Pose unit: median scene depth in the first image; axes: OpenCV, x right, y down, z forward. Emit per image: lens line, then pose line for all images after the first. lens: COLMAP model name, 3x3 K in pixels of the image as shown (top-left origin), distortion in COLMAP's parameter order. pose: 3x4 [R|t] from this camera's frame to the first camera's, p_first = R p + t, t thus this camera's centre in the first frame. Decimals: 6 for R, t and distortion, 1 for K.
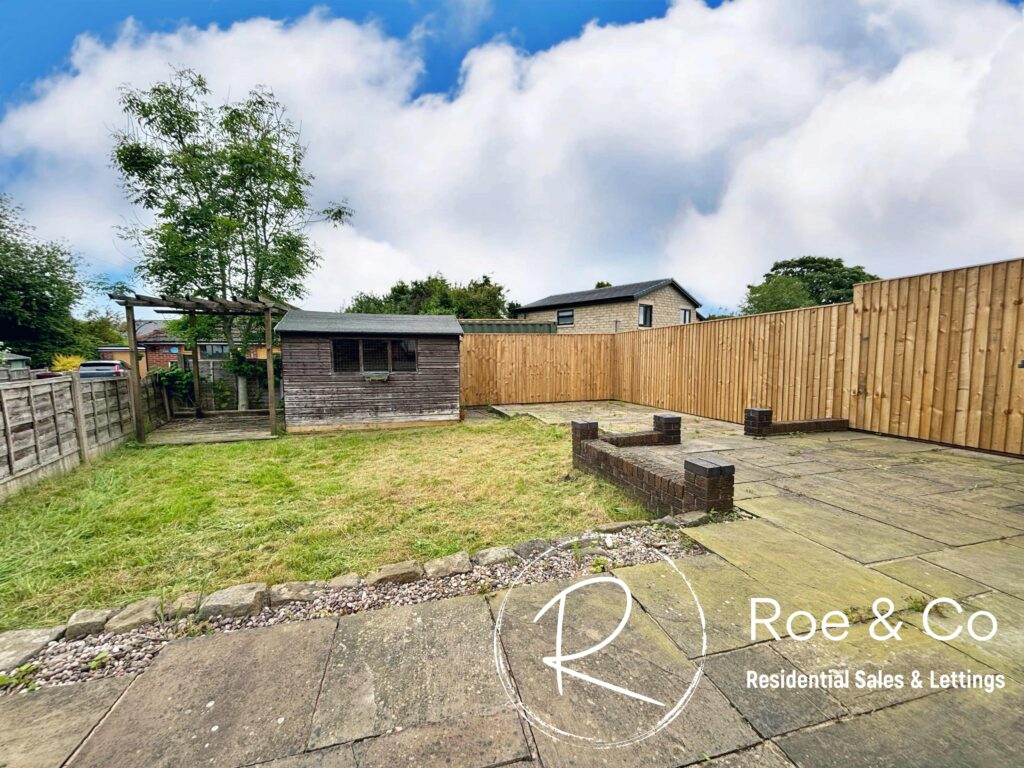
lens RADIAL K [[410.1, 0, 510.8], [0, 410.1, 387.9], [0, 0, 1]] dist [-0.001790, 0.000233]
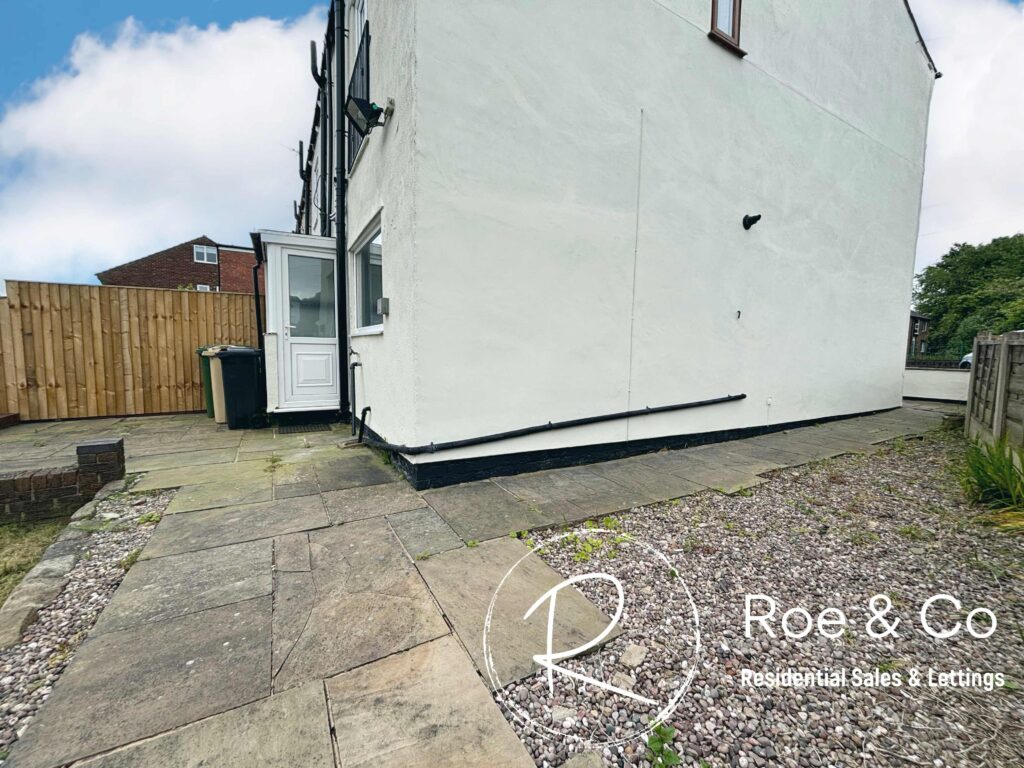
lens RADIAL K [[410.1, 0, 511.2], [0, 410.1, 384.1], [0, 0, 1]] dist [-0.001790, 0.000233]
pose [[-0.274758, -0.073111, 0.958730, -0.558952], [0.071006, 0.992840, 0.096061, -0.005257], [-0.958888, 0.094469, -0.267599, 0.111884]]
